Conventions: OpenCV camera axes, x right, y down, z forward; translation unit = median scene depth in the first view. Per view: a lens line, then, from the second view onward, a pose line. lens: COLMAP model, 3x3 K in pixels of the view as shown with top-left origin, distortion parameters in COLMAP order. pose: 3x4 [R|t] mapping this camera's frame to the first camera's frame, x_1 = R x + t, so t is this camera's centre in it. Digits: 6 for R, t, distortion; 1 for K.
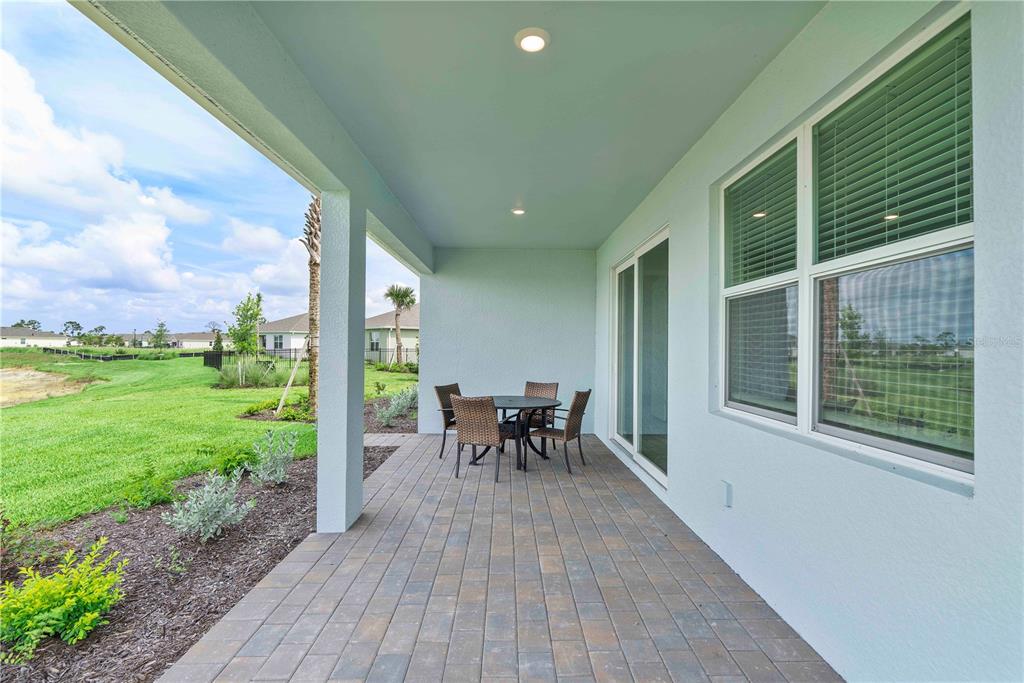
lens RADIAL K [[470.4, 0, 507.1], [0, 470.4, 341.3], [0, 0, 1]] dist [-0.003908, 0.000603]
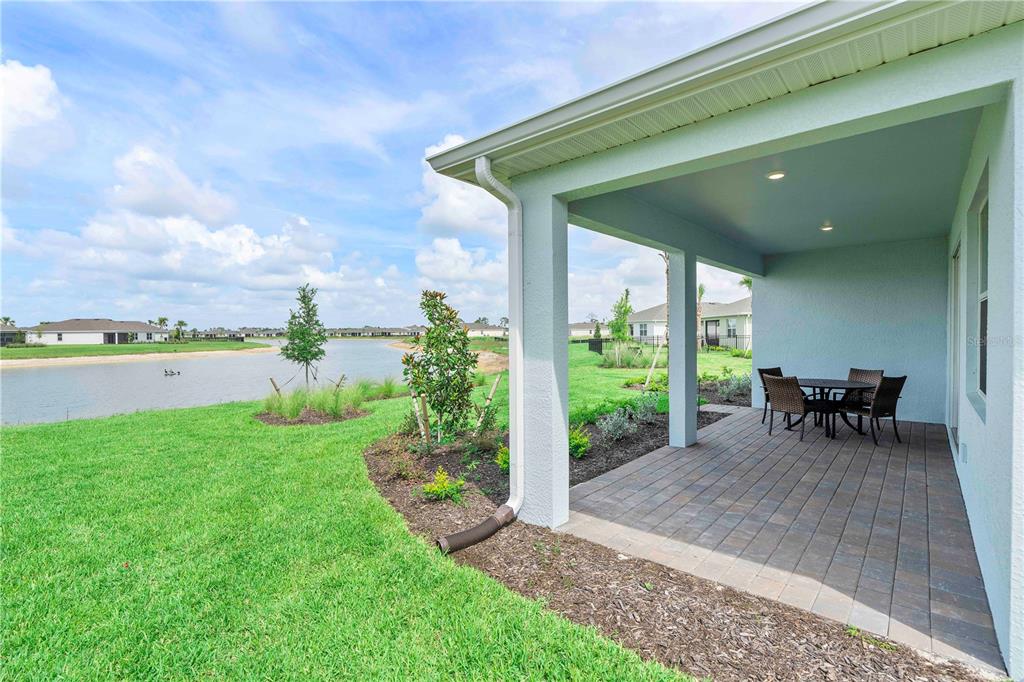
lens RADIAL K [[470.4, 0, 522.3], [0, 470.4, 340.1], [0, 0, 1]] dist [-0.003908, 0.000603]
pose [[0.762394, -0.004891, -0.647094, 0.113288], [0.023367, 0.999527, 0.019976, -0.015277], [0.646691, -0.030350, 0.762148, -0.246686]]
